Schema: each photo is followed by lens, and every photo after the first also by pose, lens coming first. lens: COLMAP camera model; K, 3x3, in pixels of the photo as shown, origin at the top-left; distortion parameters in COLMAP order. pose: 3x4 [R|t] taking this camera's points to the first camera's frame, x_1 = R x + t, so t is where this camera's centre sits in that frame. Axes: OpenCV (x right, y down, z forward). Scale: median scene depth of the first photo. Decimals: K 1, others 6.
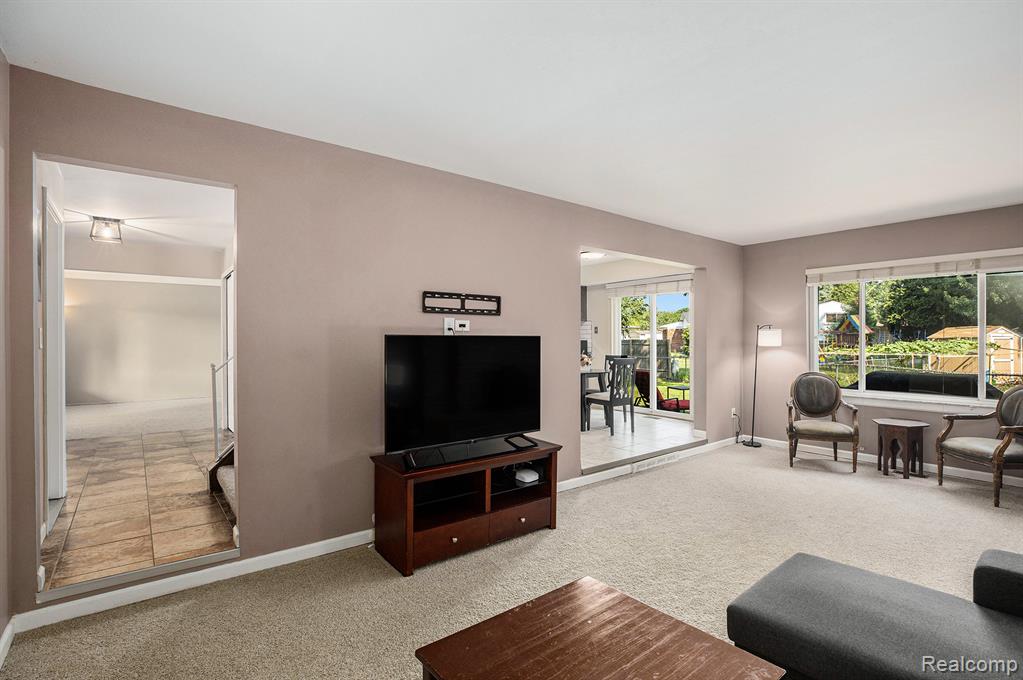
lens RADIAL K [[487.0, 0, 514.6], [0, 487.0, 336.4], [0, 0, 1]] dist [-0.010893, 0.000823]
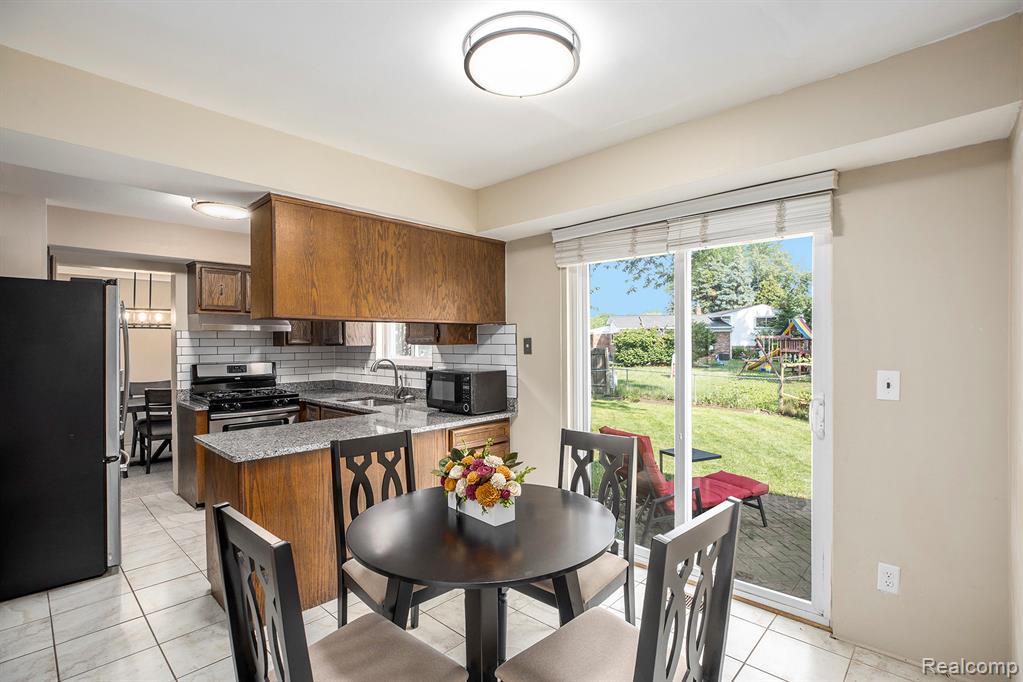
lens RADIAL K [[487.0, 0, 506.9], [0, 487.0, 341.7], [0, 0, 1]] dist [-0.010893, 0.000823]
pose [[0.989753, -0.006961, 0.142619, 0.089085], [0.006839, 0.999976, 0.001346, -0.017543], [-0.142625, -0.000357, 0.989777, 0.580746]]
